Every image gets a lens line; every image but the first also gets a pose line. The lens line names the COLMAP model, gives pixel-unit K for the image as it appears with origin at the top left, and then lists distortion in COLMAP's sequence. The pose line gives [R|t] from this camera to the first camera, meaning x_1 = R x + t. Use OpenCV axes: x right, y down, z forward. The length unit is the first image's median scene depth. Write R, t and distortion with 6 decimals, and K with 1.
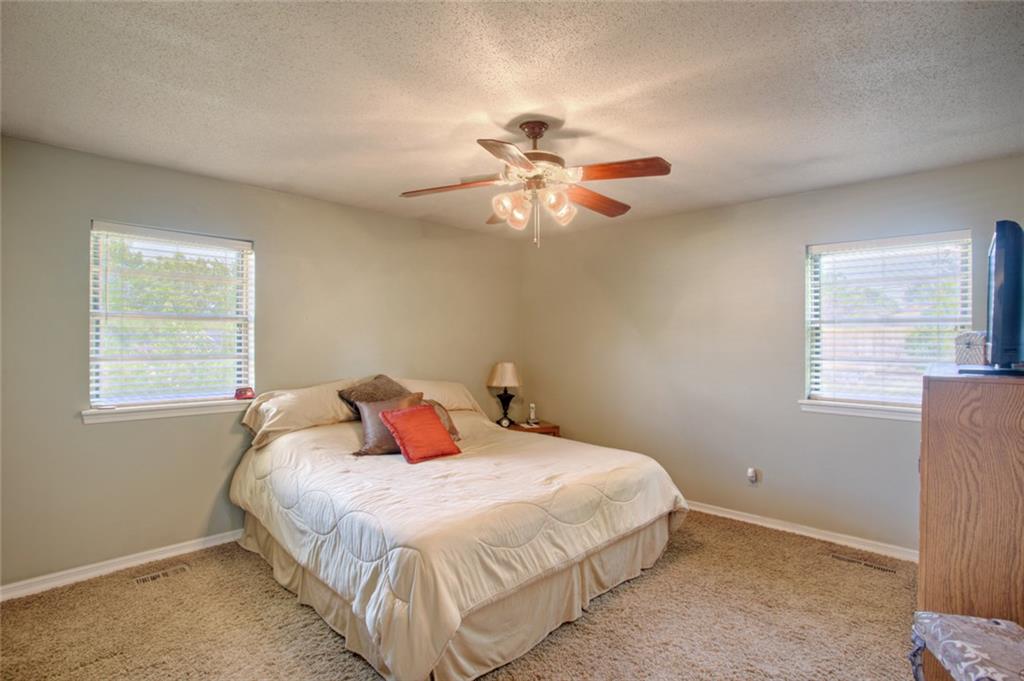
lens RADIAL K [[497.1, 0, 510.3], [0, 497.1, 342.4], [0, 0, 1]] dist [-0.074813, 0.018429]
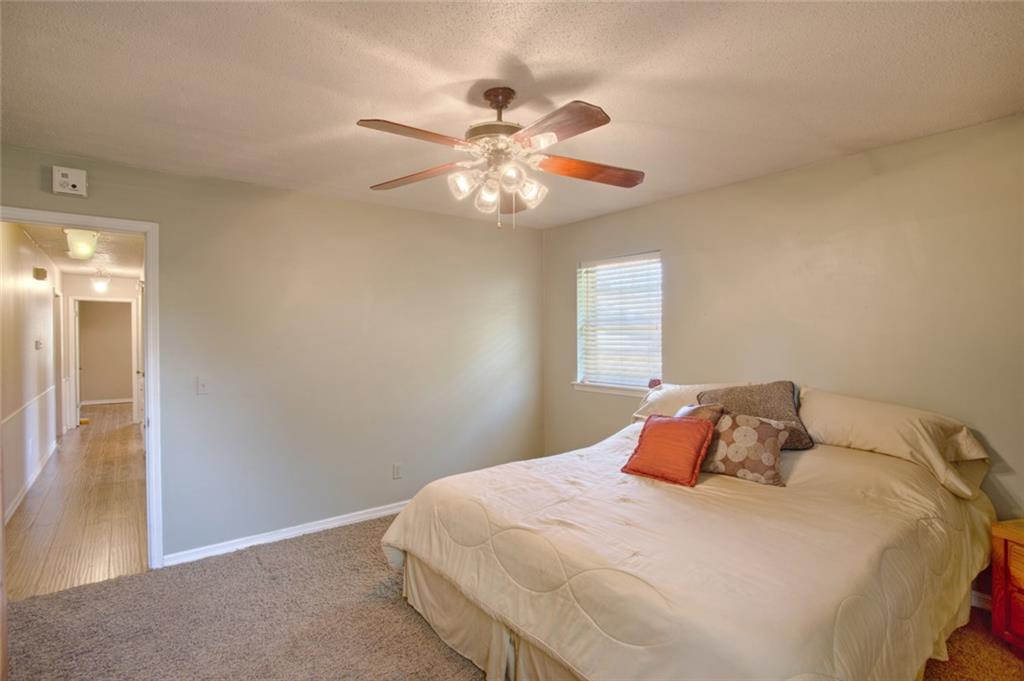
lens RADIAL K [[497.1, 0, 510.3], [0, 497.1, 342.4], [0, 0, 1]] dist [-0.074813, 0.018429]
pose [[-0.130635, 0.005208, -0.991417, 0.874419], [0.004880, 0.999977, 0.004610, -0.000710], [0.991419, -0.004236, -0.130657, 1.081761]]
